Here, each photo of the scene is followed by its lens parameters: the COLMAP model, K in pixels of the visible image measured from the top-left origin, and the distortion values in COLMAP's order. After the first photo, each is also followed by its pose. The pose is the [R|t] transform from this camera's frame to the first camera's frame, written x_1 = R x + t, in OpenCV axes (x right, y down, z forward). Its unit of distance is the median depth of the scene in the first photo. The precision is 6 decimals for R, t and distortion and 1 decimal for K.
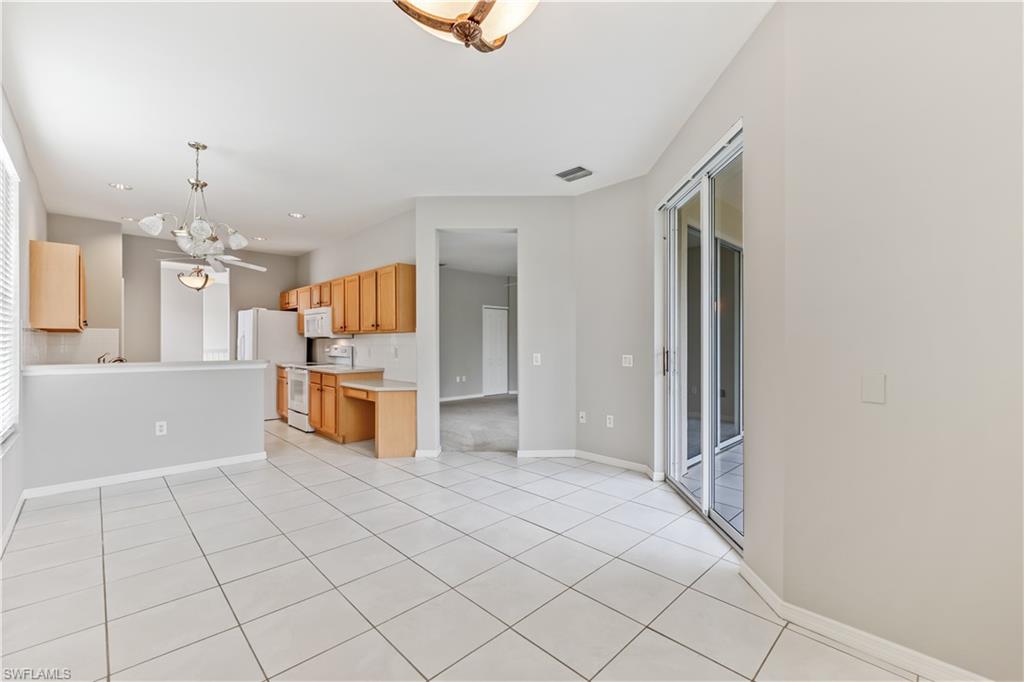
lens RADIAL K [[432.2, 0, 513.6], [0, 432.2, 344.2], [0, 0, 1]] dist [-0.001704, -0.000002]
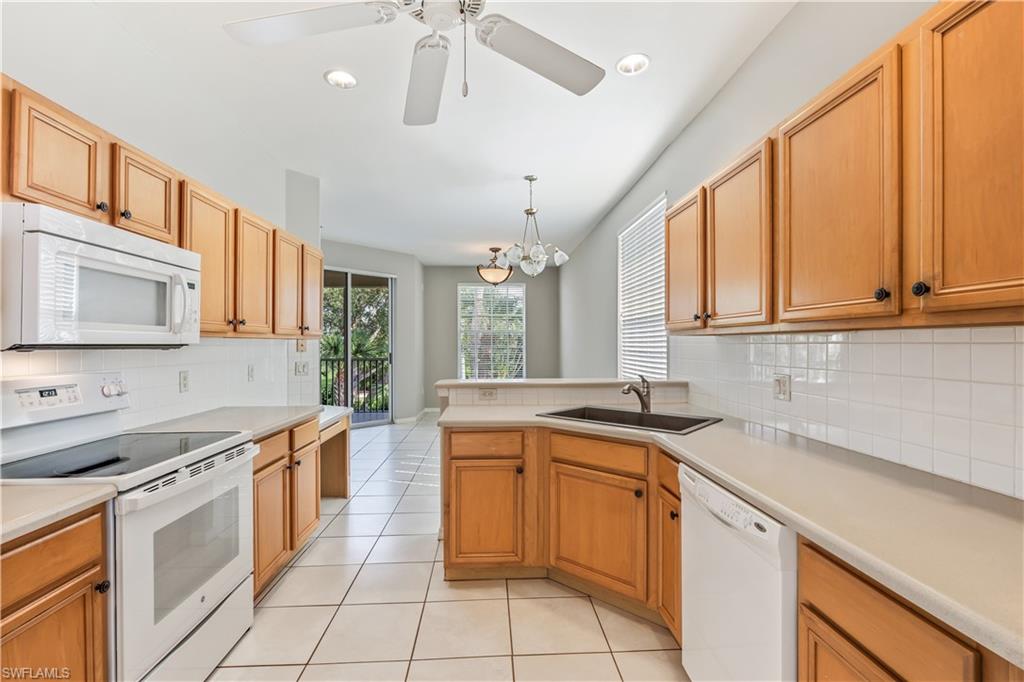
lens RADIAL K [[455.1, 0, 512.0], [0, 455.1, 341.0], [0, 0, 1]] dist [0.000413, 0.000109]
pose [[-0.751377, 0.003921, 0.659862, -0.800259], [0.004379, 0.999990, -0.000956, -0.017167], [-0.659859, 0.002171, -0.751387, 1.042106]]
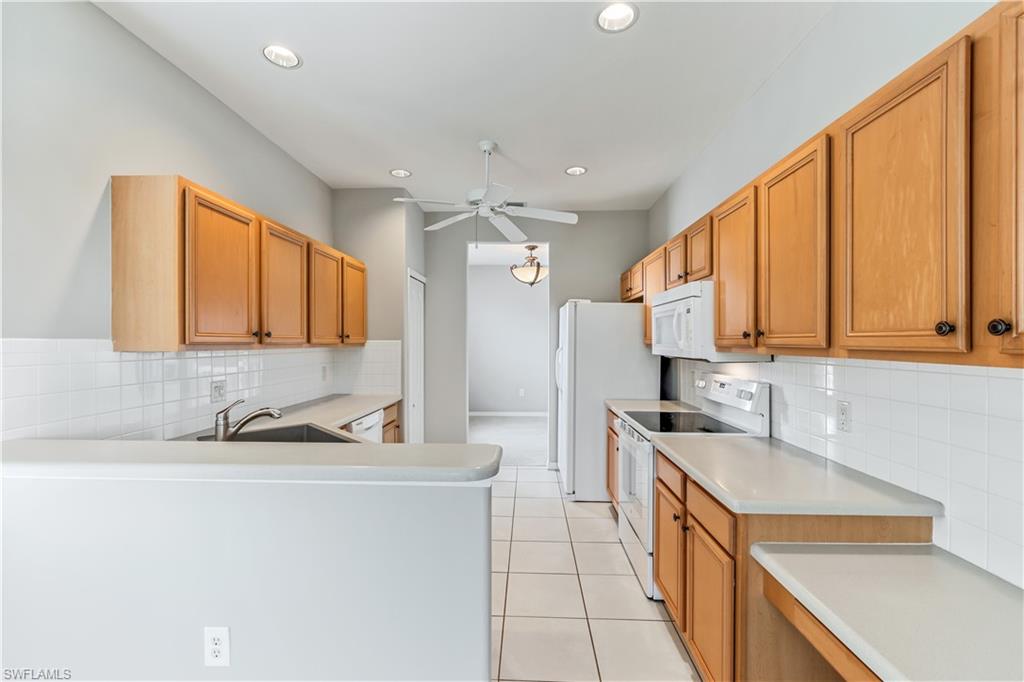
lens RADIAL K [[432.2, 0, 513.6], [0, 432.2, 344.2], [0, 0, 1]] dist [-0.001704, -0.000002]
pose [[0.690039, 0.005692, -0.723750, -0.256230], [-0.005102, 0.999982, 0.003000, -0.028961], [0.723754, 0.001623, 0.690056, 0.584923]]
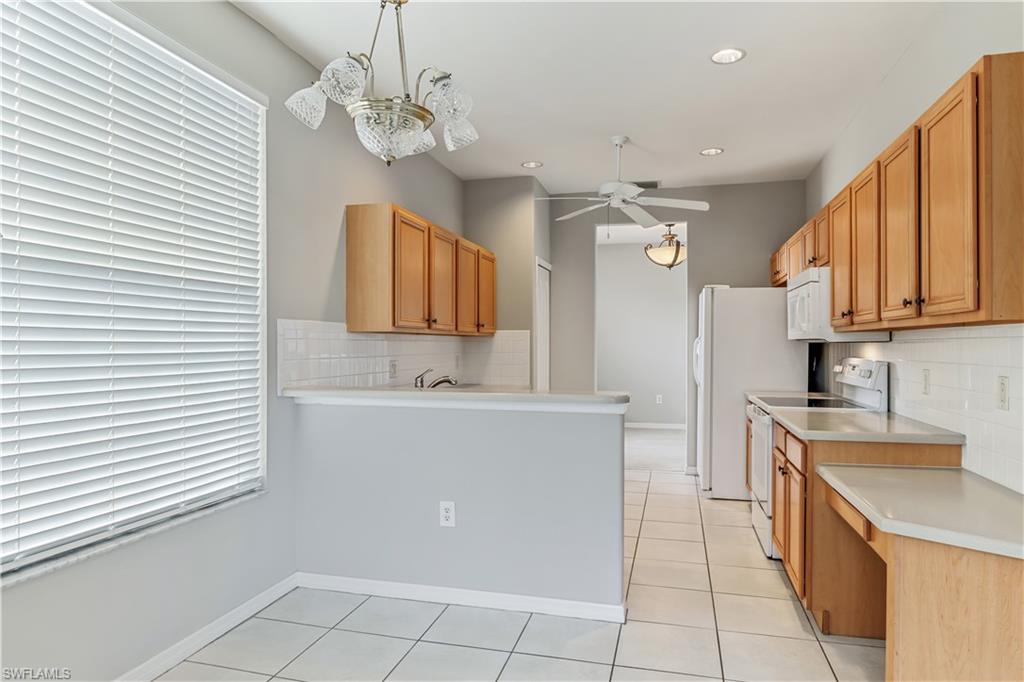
lens RADIAL K [[622.8, 0, 514.9], [0, 622.8, 349.9], [0, 0, 1]] dist [-0.018476, -0.000073]
pose [[0.516715, 0.006825, -0.856130, -0.070921], [-0.004104, 0.999976, 0.005495, -0.008410], [0.856148, 0.000675, 0.516731, 0.421336]]
